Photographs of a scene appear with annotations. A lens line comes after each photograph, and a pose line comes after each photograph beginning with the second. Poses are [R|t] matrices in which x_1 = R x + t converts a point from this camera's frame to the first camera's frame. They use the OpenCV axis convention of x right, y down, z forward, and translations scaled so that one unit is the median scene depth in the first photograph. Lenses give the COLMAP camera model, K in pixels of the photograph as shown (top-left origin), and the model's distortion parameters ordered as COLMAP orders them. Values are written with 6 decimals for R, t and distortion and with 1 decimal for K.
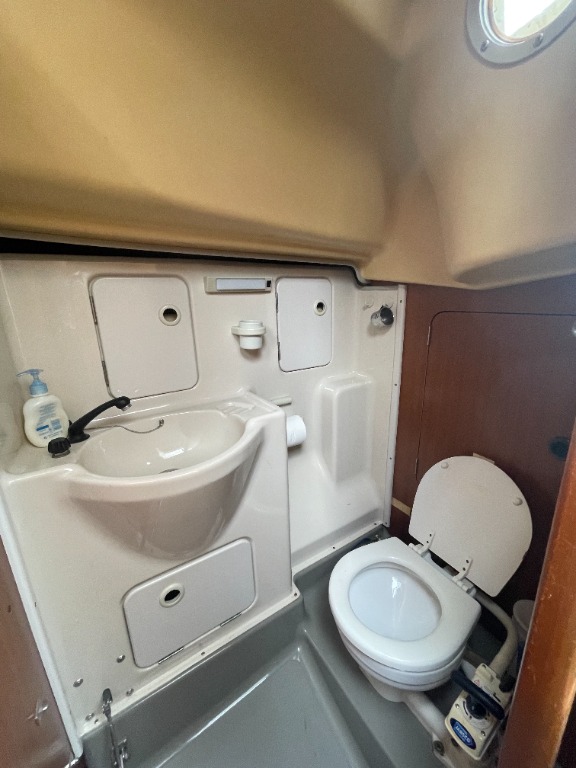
lens RADIAL K [[308.8, 0, 289.9], [0, 308.8, 382.8], [0, 0, 1]] dist [-0.007108, 0.001246]
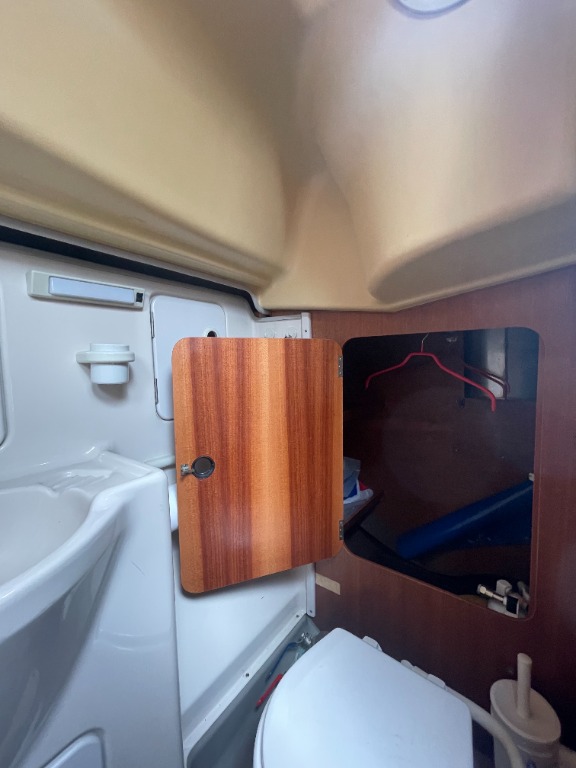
lens RADIAL K [[308.8, 0, 288.9], [0, 308.8, 383.7], [0, 0, 1]] dist [-0.007108, 0.001246]
pose [[0.936855, -0.020205, 0.349133, 0.004427], [0.090350, 0.978421, -0.185821, 0.046764], [-0.337844, 0.205632, 0.918464, 0.255233]]
